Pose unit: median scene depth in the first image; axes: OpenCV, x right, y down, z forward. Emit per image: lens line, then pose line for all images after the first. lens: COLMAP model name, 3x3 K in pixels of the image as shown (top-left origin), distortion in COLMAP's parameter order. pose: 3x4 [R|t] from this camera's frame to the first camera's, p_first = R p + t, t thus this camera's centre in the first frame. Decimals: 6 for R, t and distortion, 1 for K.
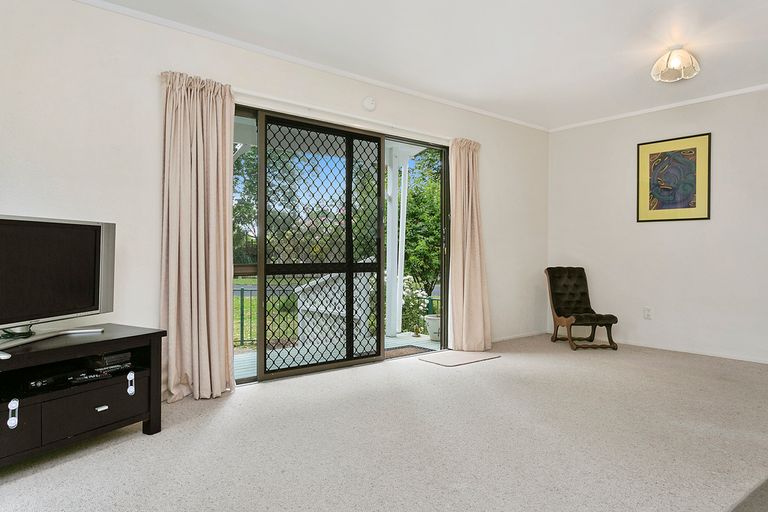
lens RADIAL K [[514.3, 0, 385.6], [0, 514.3, 256.2], [0, 0, 1]] dist [0.003680, -0.001742]
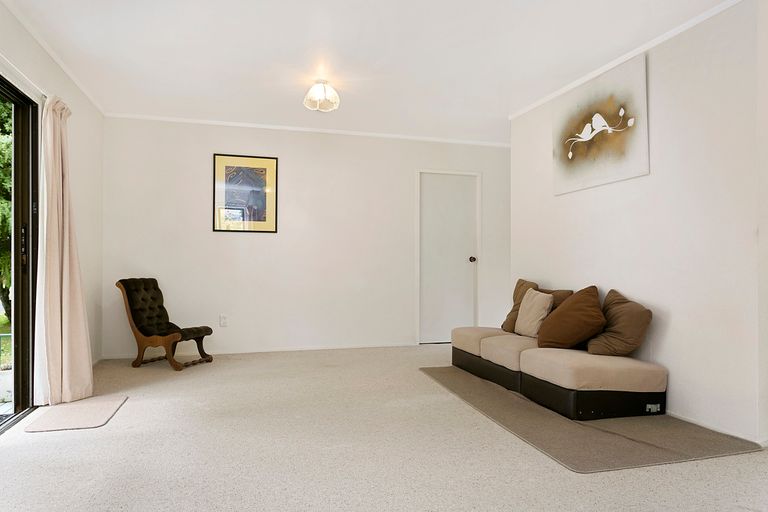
lens RADIAL K [[514.3, 0, 385.5], [0, 514.3, 258.3], [0, 0, 1]] dist [0.003680, -0.001742]
pose [[0.397991, 0.006698, 0.917365, -0.308304], [0.000896, 0.999970, -0.007690, -0.005702], [-0.917389, 0.003882, 0.397974, 0.306050]]
